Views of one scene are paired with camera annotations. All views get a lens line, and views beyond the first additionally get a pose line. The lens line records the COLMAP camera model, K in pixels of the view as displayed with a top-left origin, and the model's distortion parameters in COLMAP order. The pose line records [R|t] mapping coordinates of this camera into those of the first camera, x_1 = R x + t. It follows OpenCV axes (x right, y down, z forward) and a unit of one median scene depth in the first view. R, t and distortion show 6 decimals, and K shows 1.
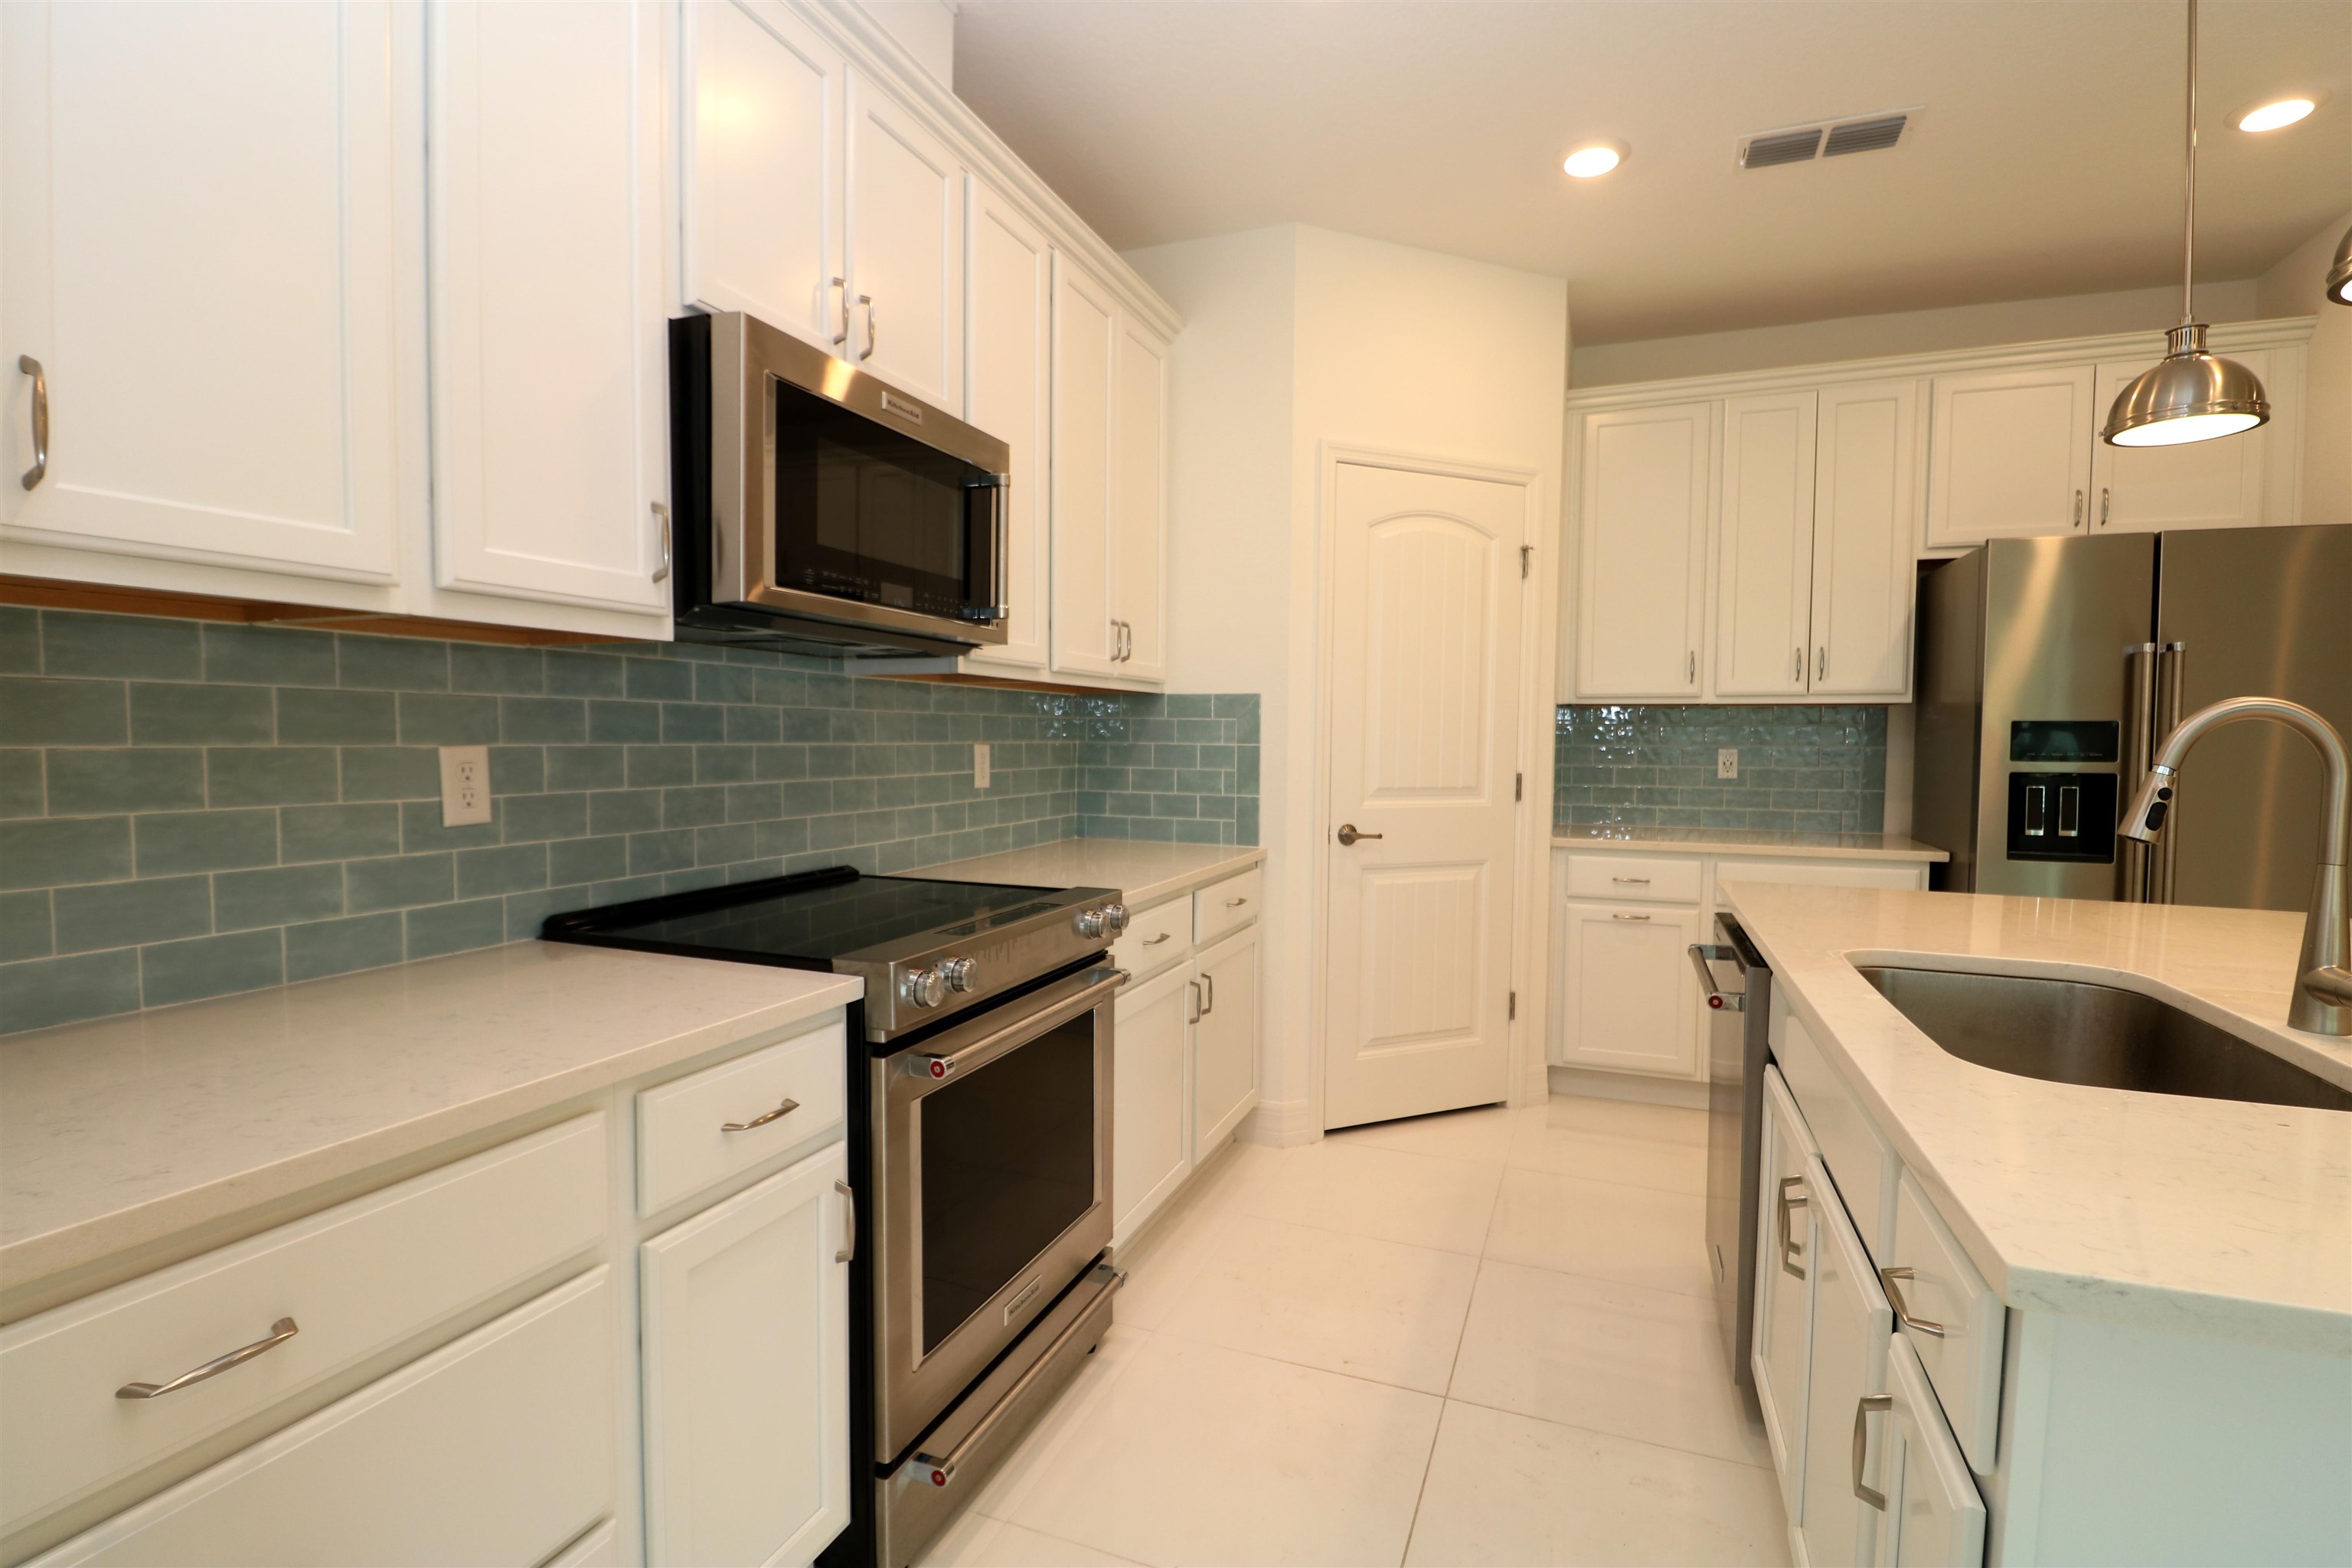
lens RADIAL K [[1087.1, 0, 1180.2], [0, 1087.1, 789.0], [0, 0, 1]] dist [-0.003601, -0.011536]
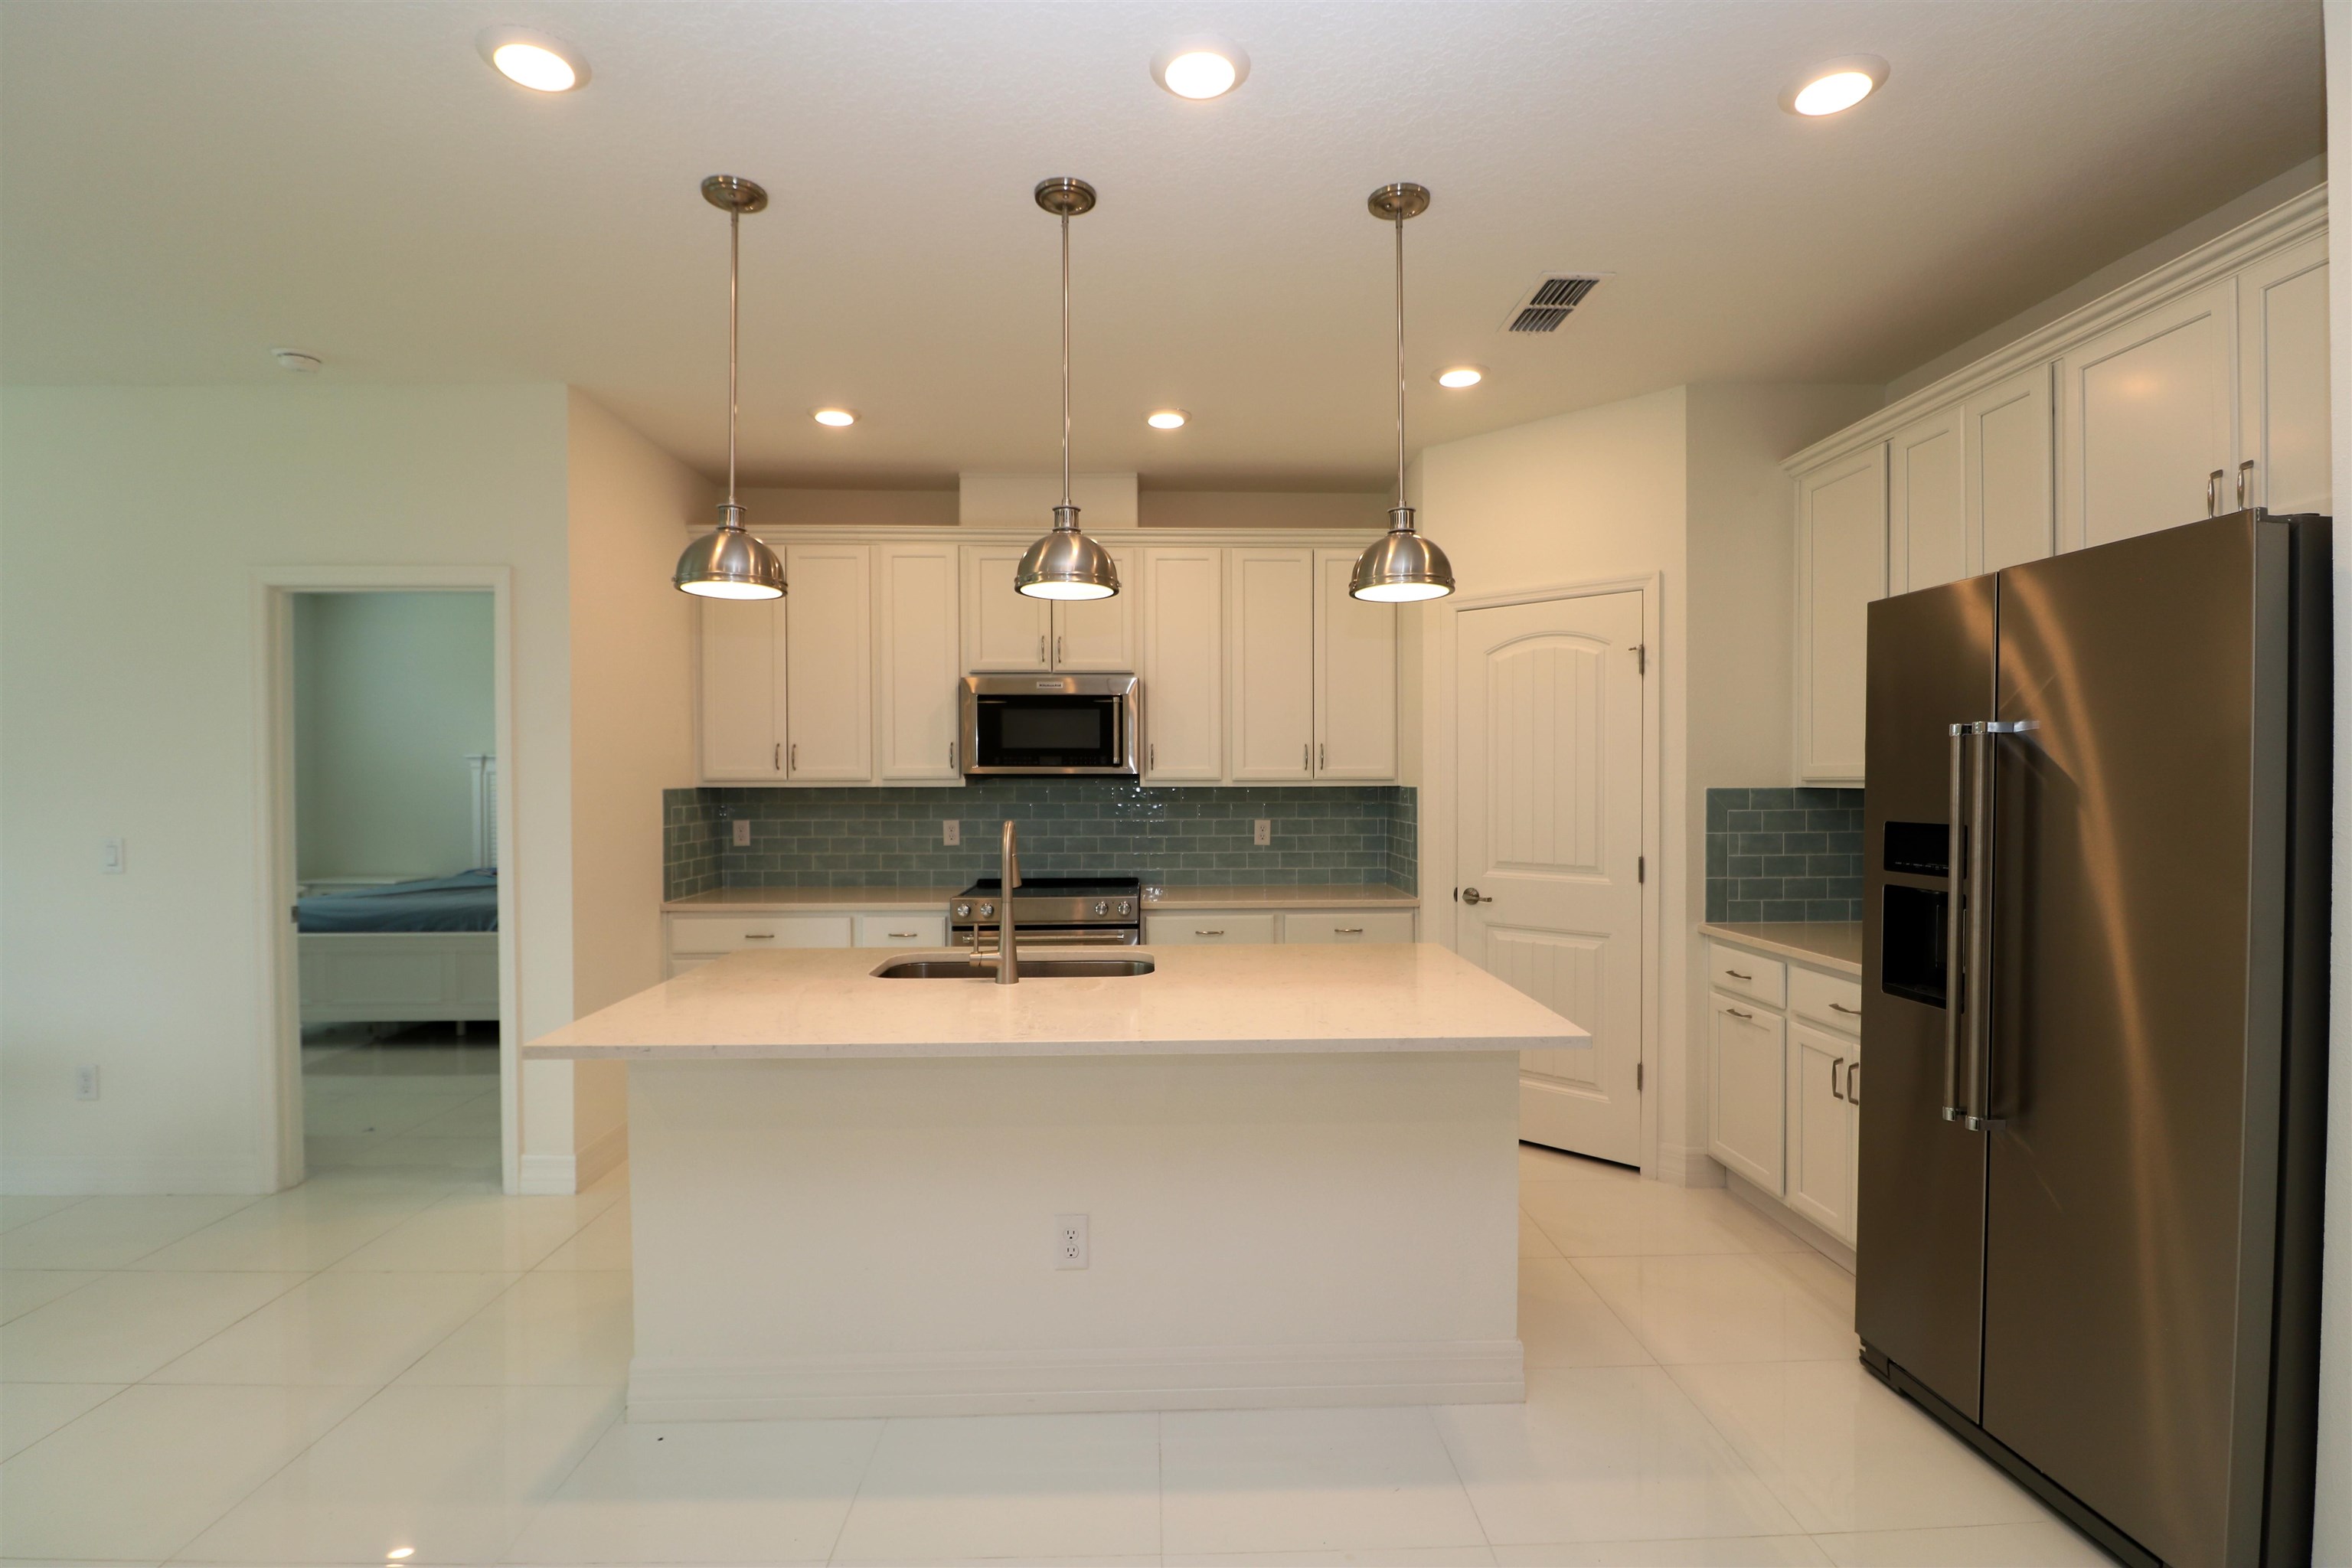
lens RADIAL K [[1087.1, 0, 1180.2], [0, 1087.1, 789.0], [0, 0, 1]] dist [-0.003601, -0.011536]
pose [[0.401176, -0.001780, -0.915999, 1.494108], [-0.039635, 0.999028, -0.019300, -0.057430], [0.915143, 0.044048, 0.400715, 0.211167]]
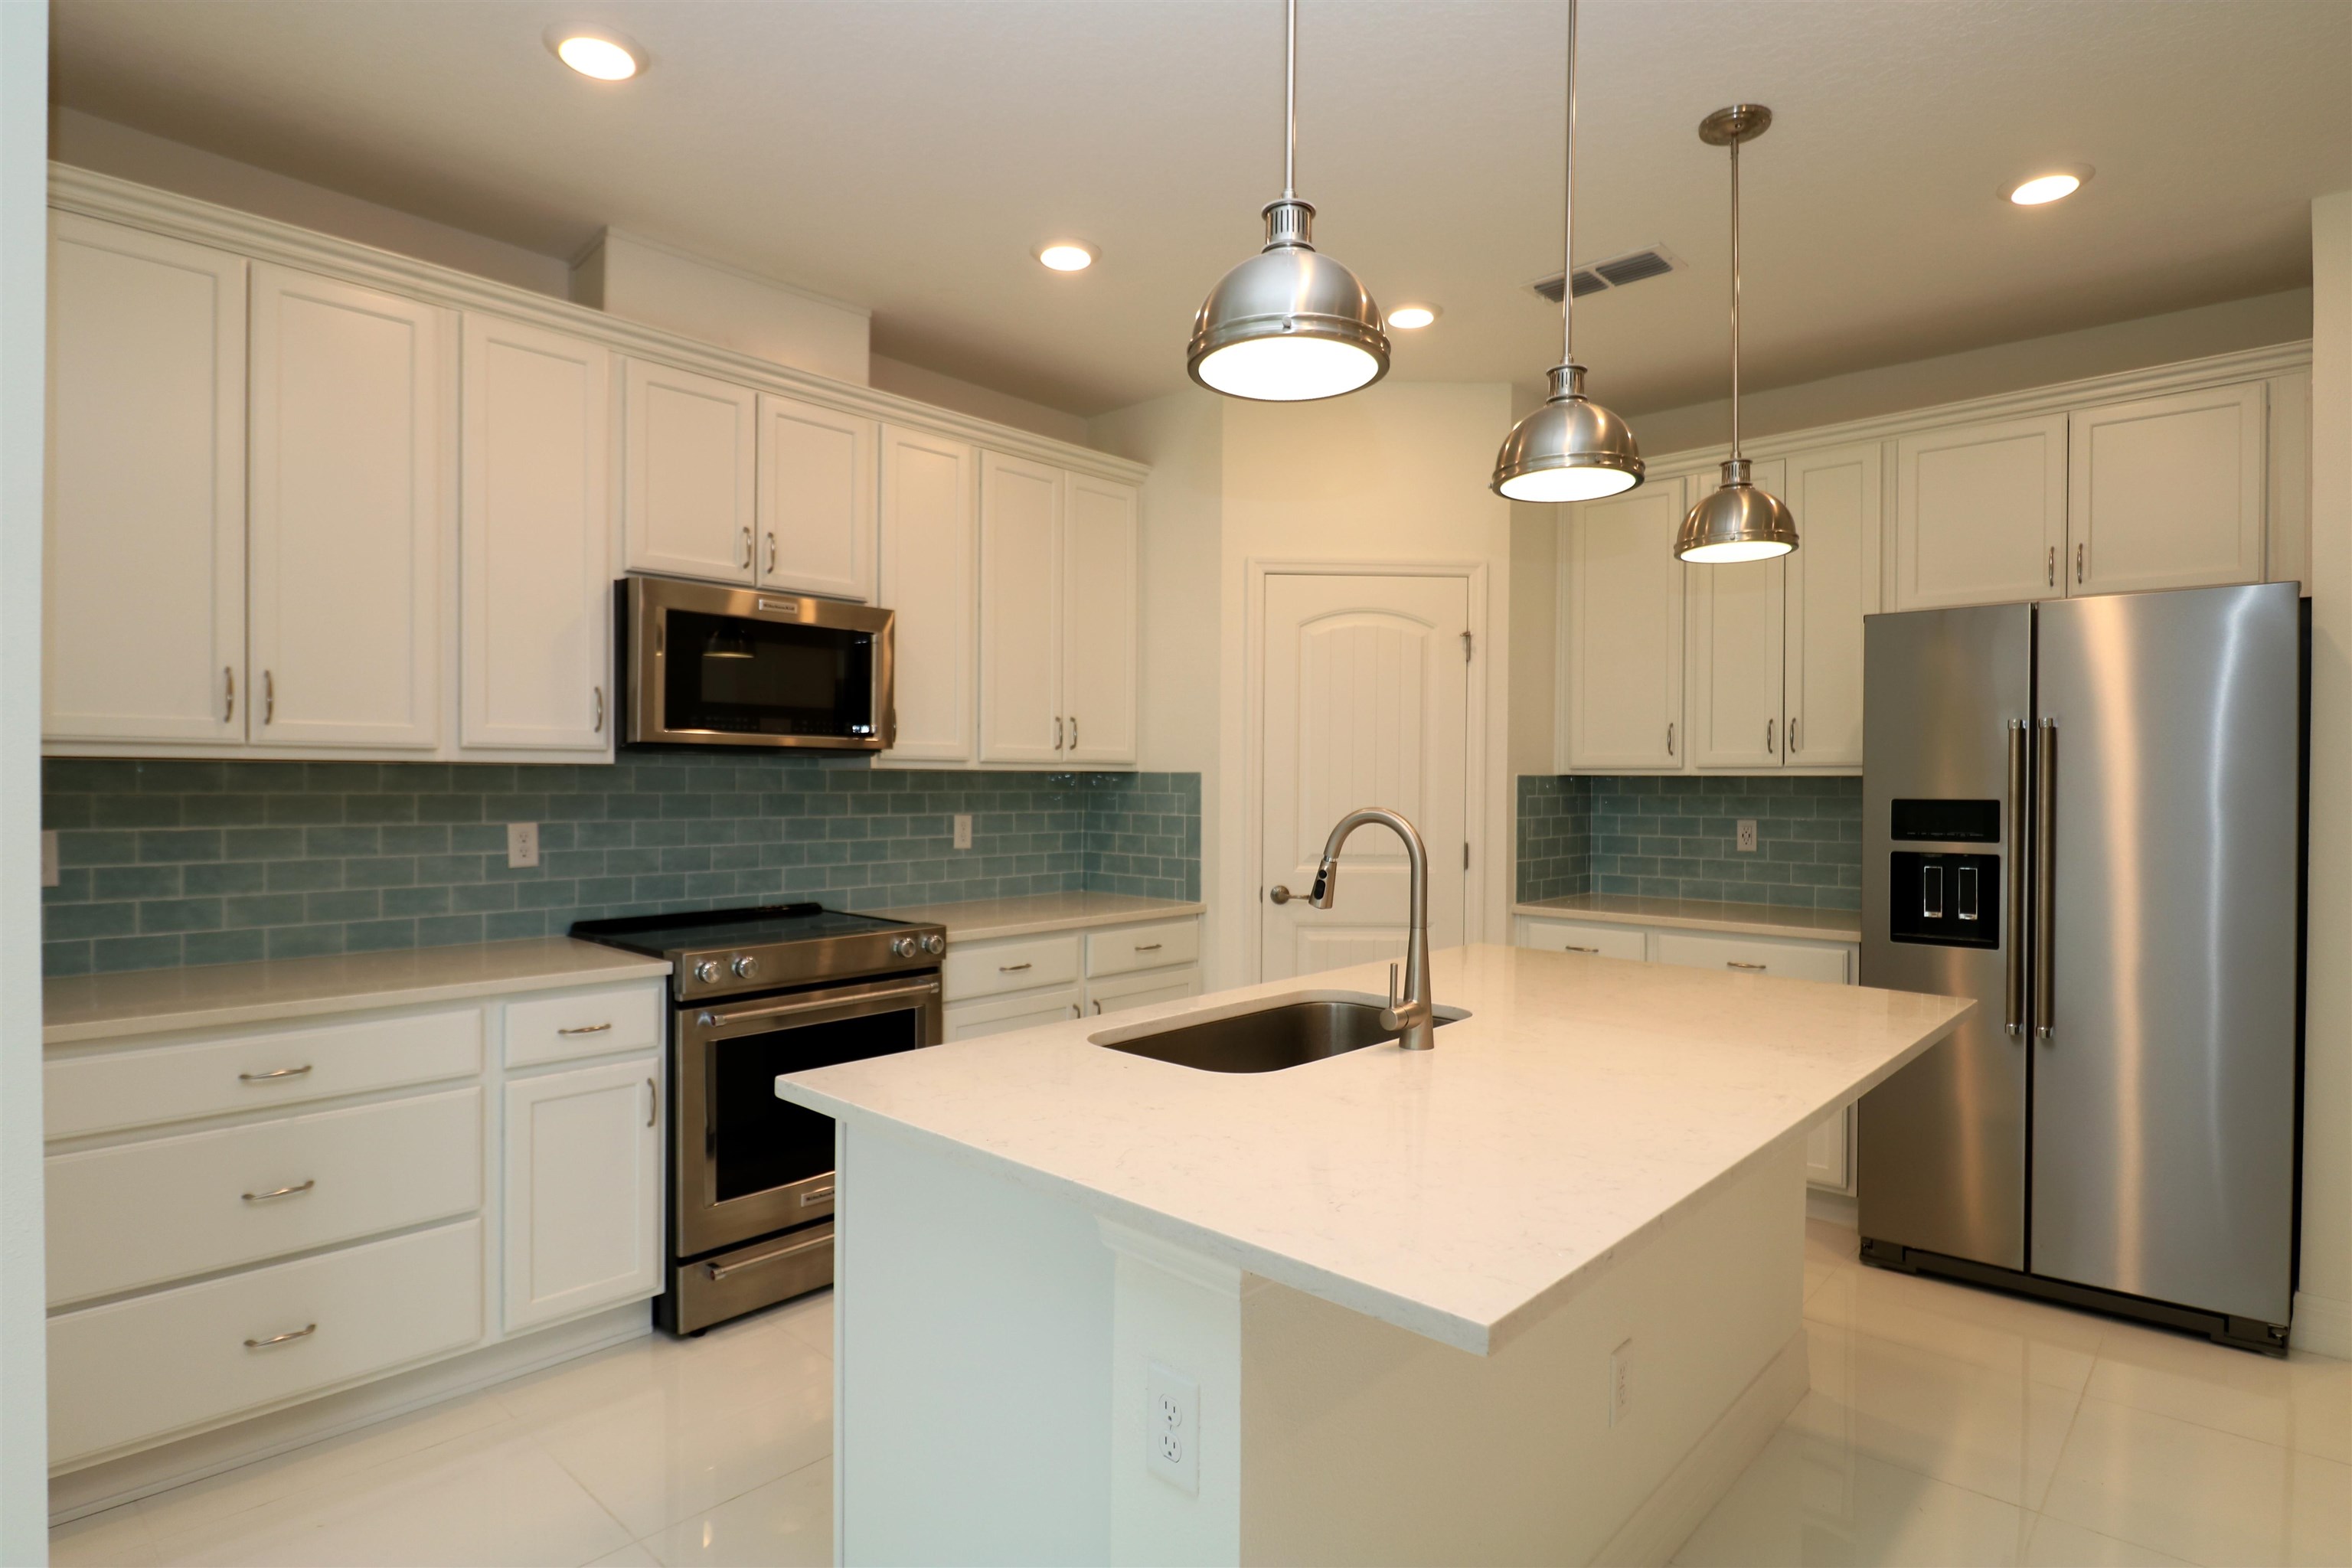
lens RADIAL K [[1201.9, 0, 1180.9], [0, 1201.9, 780.2], [0, 0, 1]] dist [-0.012221, -0.000065]
pose [[0.933842, -0.001740, -0.357682, 0.638874], [-0.016615, 0.998698, -0.048236, -0.019648], [0.357300, 0.050988, 0.932597, -0.274652]]
